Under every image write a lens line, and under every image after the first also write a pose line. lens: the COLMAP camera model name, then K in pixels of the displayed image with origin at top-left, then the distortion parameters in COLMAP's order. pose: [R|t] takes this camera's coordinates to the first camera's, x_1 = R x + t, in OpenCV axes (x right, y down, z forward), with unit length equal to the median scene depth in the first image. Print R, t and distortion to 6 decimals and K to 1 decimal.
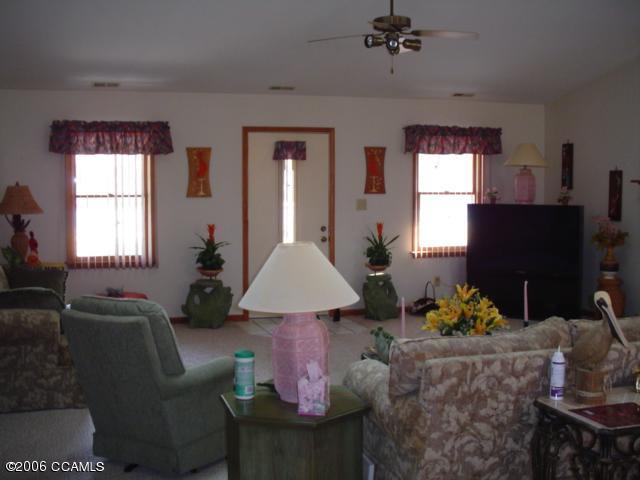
lens RADIAL K [[802.1, 0, 320.0], [0, 802.1, 240.0], [0, 0, 1]] dist [-0.151338, 0.014824]
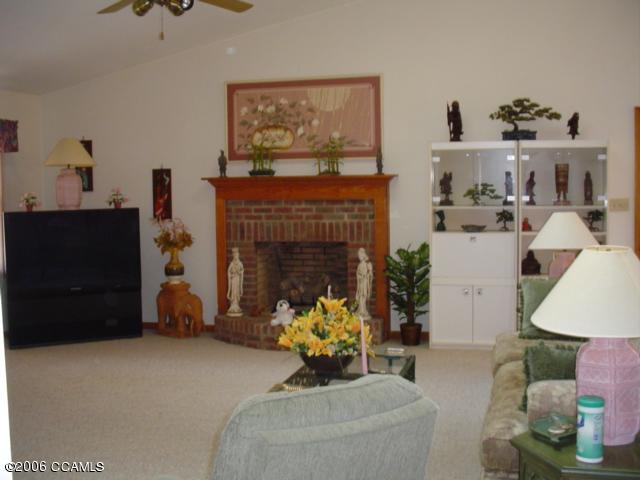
lens RADIAL K [[802.1, 0, 320.0], [0, 802.1, 240.0], [0, 0, 1]] dist [-0.151338, 0.014824]
pose [[0.563225, -0.069418, 0.823383, -0.304608], [0.079388, 0.996401, 0.029700, -0.016957], [-0.822481, 0.048639, 0.566709, 0.306933]]
